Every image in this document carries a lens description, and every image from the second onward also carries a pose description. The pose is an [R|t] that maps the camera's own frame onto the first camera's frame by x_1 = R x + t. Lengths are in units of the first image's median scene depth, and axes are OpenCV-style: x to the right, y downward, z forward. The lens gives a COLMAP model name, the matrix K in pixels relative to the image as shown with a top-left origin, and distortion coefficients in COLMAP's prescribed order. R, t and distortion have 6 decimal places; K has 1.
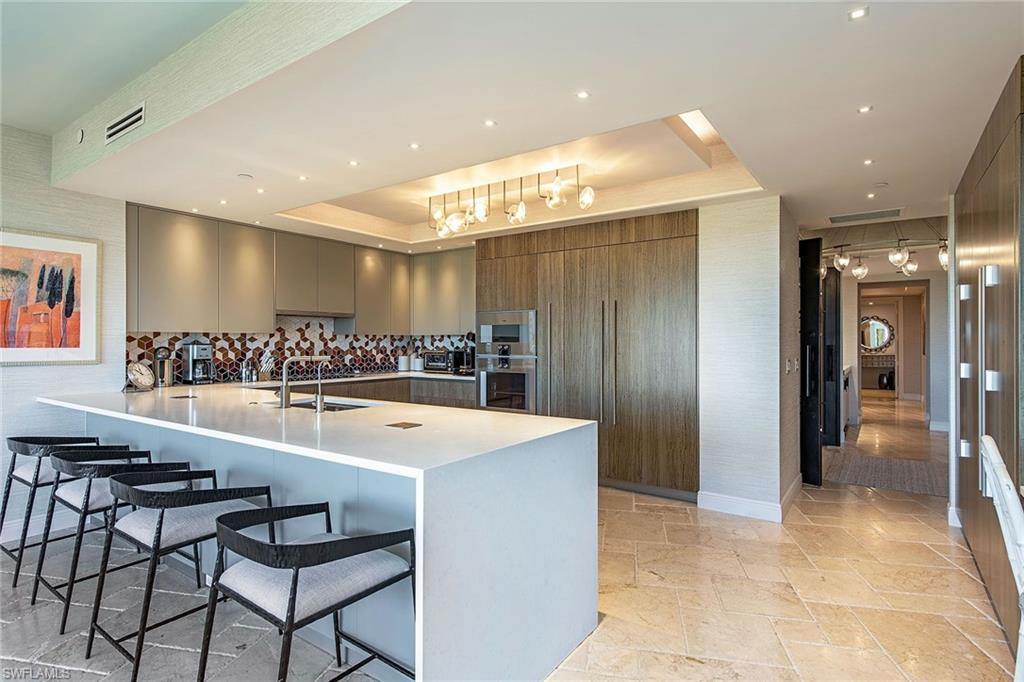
lens RADIAL K [[526.0, 0, 509.8], [0, 526.0, 339.8], [0, 0, 1]] dist [-0.000406, -0.000080]
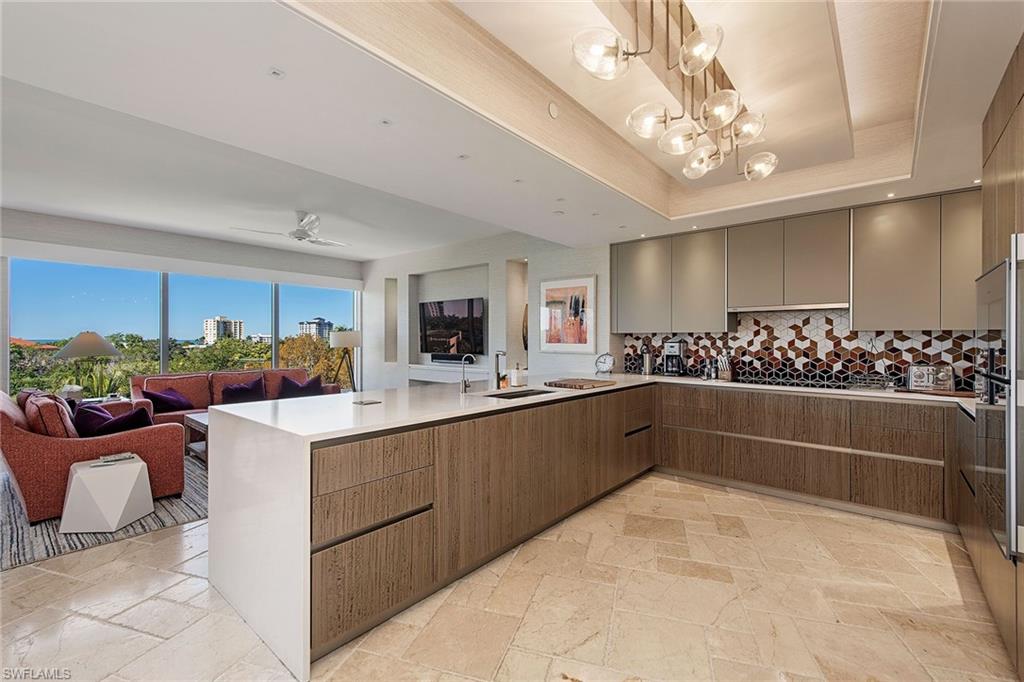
lens RADIAL K [[449.5, 0, 511.7], [0, 449.5, 342.4], [0, 0, 1]] dist [0.027727, 0.000317]
pose [[-0.093992, 0.006348, -0.995553, 0.402690], [0.000883, 0.999980, 0.006293, 0.001252], [0.995573, -0.000287, -0.093996, 0.626574]]
